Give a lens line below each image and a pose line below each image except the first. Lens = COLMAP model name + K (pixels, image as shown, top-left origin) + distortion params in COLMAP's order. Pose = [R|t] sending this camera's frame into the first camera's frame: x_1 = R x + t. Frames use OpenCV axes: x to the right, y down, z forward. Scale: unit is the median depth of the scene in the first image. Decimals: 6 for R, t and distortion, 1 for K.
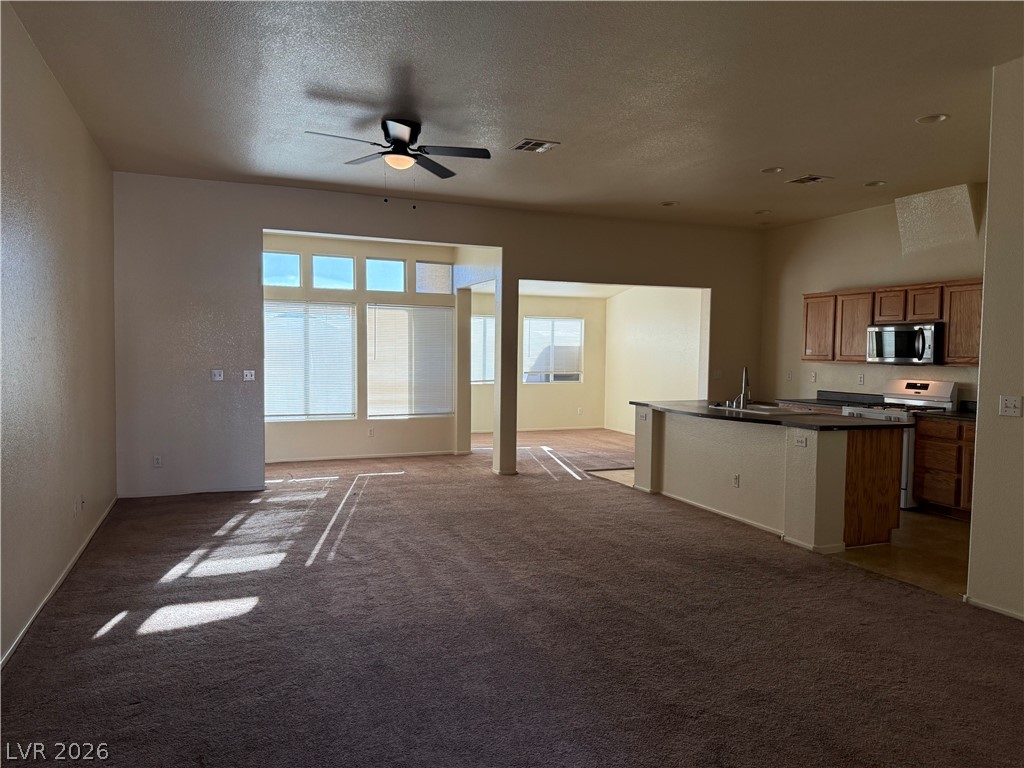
lens RADIAL K [[702.0, 0, 512.0], [0, 702.0, 384.0], [0, 0, 1]] dist [0.091075, -0.156830]
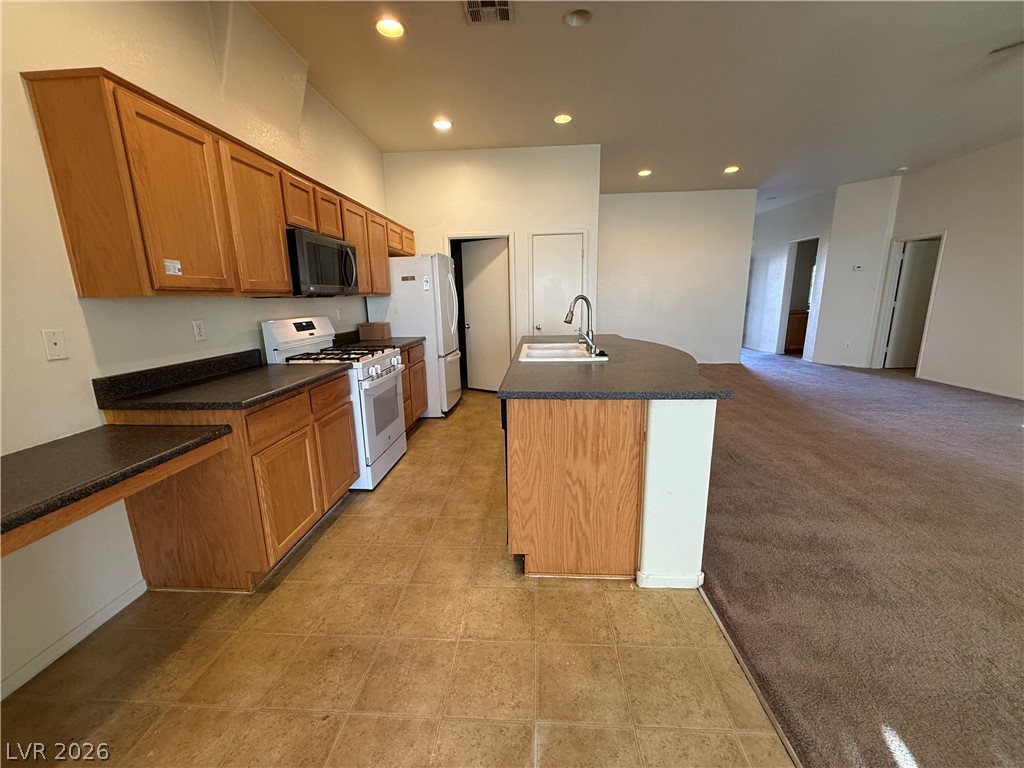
lens RADIAL K [[408.5, 0, 509.7], [0, 408.5, 384.9], [0, 0, 1]] dist [-0.000191, 0.000096]
pose [[-0.905285, -0.084259, 0.416366, 0.187308], [0.028449, 0.965906, 0.257324, -0.040180], [-0.423852, 0.244797, -0.872023, 1.262526]]
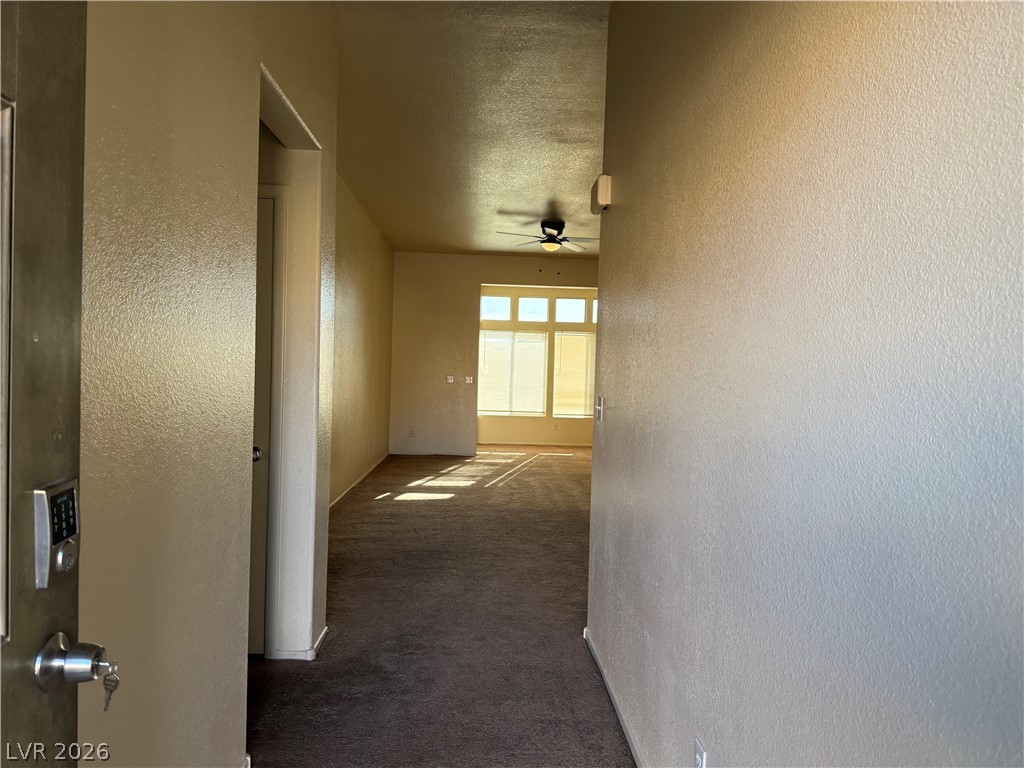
lens RADIAL K [[702.0, 0, 512.0], [0, 702.0, 384.0], [0, 0, 1]] dist [0.091075, -0.156830]
pose [[0.942423, 0.024866, -0.333497, 0.212688], [-0.035848, 0.998997, -0.026815, 0.033155], [0.332496, 0.037226, 0.942370, -0.376312]]
